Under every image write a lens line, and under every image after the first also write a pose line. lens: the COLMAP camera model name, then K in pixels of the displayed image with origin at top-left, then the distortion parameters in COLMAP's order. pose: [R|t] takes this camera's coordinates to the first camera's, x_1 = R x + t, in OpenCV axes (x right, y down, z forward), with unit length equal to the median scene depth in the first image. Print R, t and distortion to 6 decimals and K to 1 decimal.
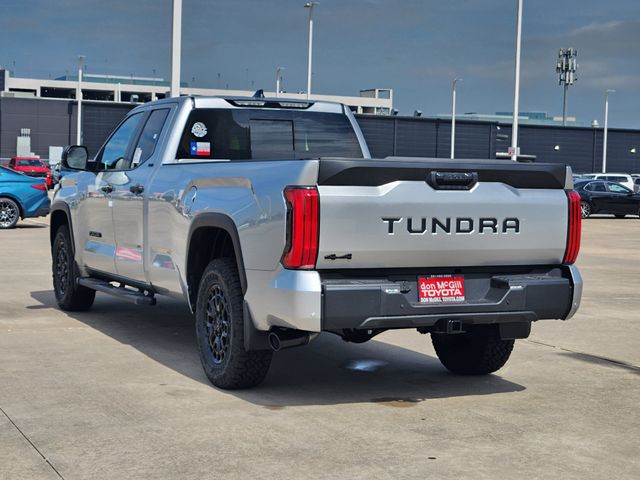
lens RADIAL K [[1293.0, 0, 320.0], [0, 1293.0, 240.0], [0, 0, 1]] dist [-0.537760, 4.476057]
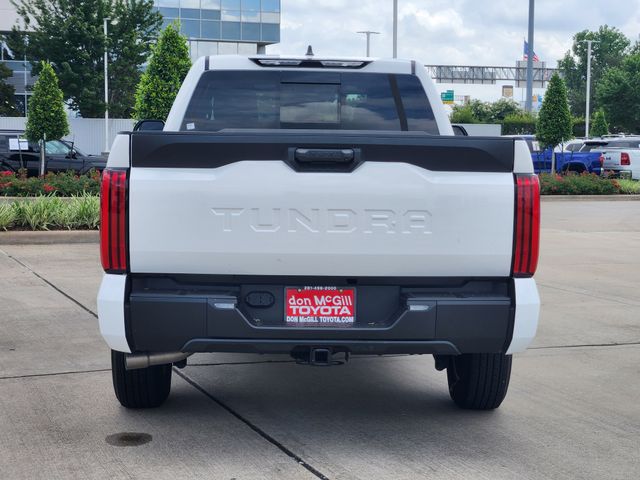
lens RADIAL K [[1293.0, 0, 320.0], [0, 1293.0, 240.0], [0, 0, 1]] dist [-0.537760, 4.476057]
pose [[0.919932, 0.023438, -0.391377, 0.384764], [-0.018975, 0.999703, 0.015269, -0.011138], [0.391619, -0.006620, 0.920104, 0.312687]]
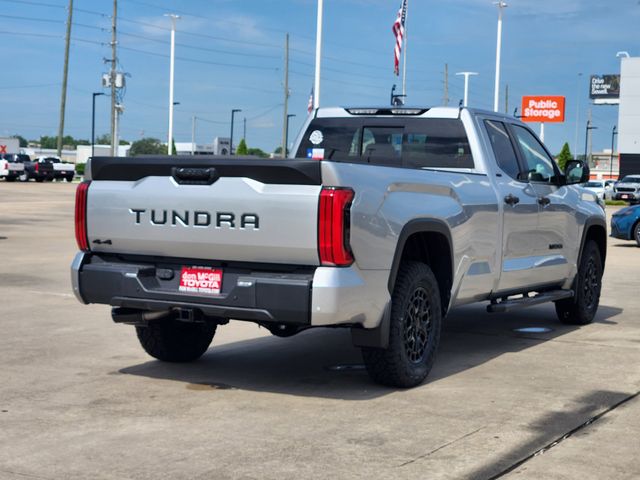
lens RADIAL K [[1293.0, 0, 320.0], [0, 1293.0, 240.0], [0, 0, 1]] dist [-0.537760, 4.476057]
pose [[0.606248, 0.034469, -0.794528, 0.980262], [-0.056701, 0.998391, 0.000049, 0.000140], [0.793251, 0.045021, 0.607227, 0.439668]]
